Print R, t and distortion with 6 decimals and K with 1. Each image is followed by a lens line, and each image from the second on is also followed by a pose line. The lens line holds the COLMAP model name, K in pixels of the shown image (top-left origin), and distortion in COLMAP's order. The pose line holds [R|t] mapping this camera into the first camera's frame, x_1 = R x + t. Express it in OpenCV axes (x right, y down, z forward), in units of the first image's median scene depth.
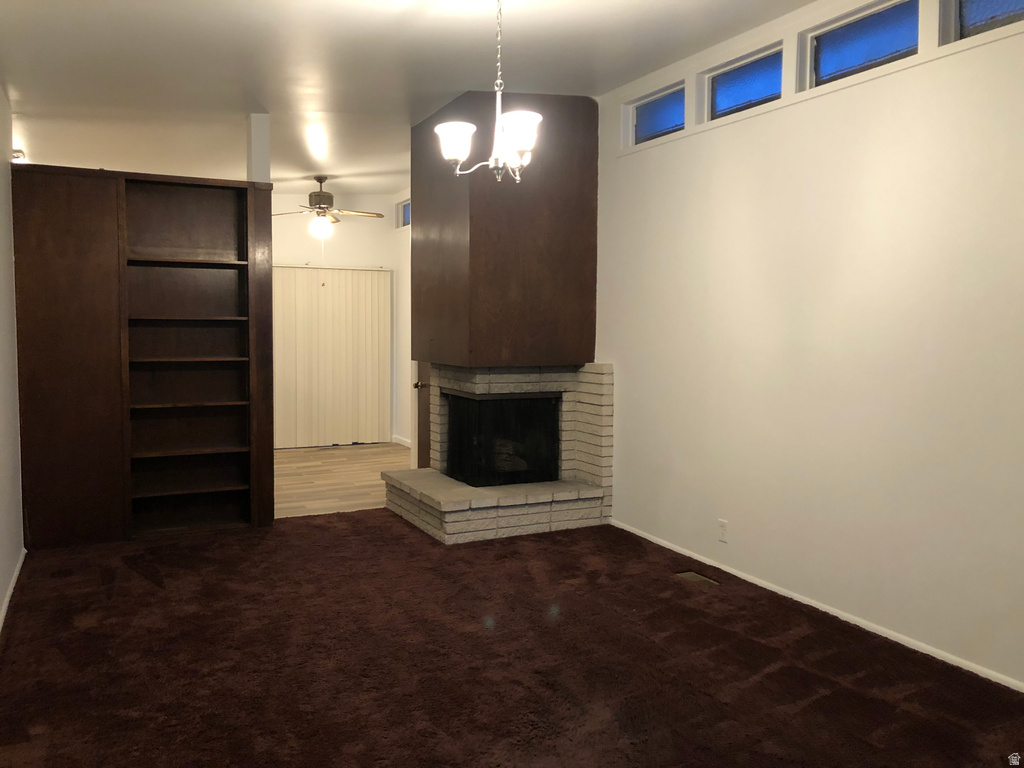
lens RADIAL K [[842.6, 0, 511.7], [0, 842.6, 376.2], [0, 0, 1]] dist [0.027817, 0.004473]
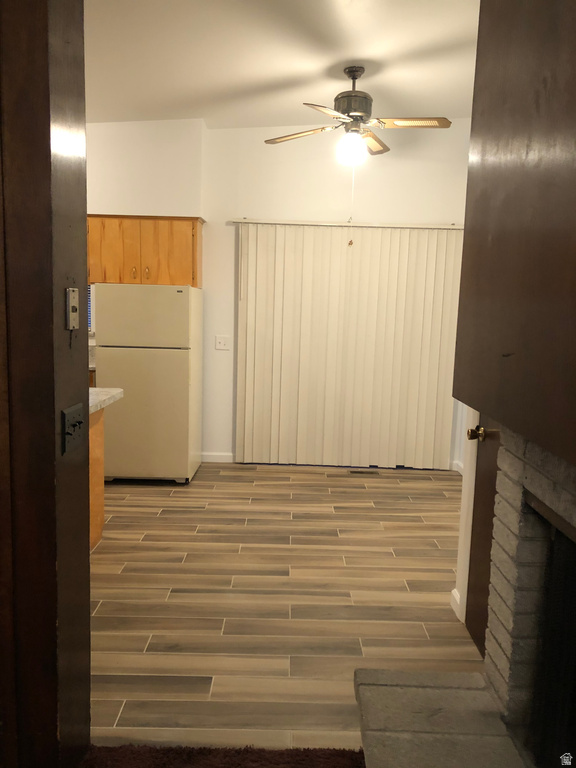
lens RADIAL K [[632.0, 0, 291.8], [0, 632.0, 385.6], [0, 0, 1]] dist [0.027817, 0.004473]
pose [[0.901228, 0.078629, -0.426152, -0.047072], [-0.051548, 0.995870, 0.074732, -0.033422], [0.430269, -0.045384, 0.901559, 0.541684]]
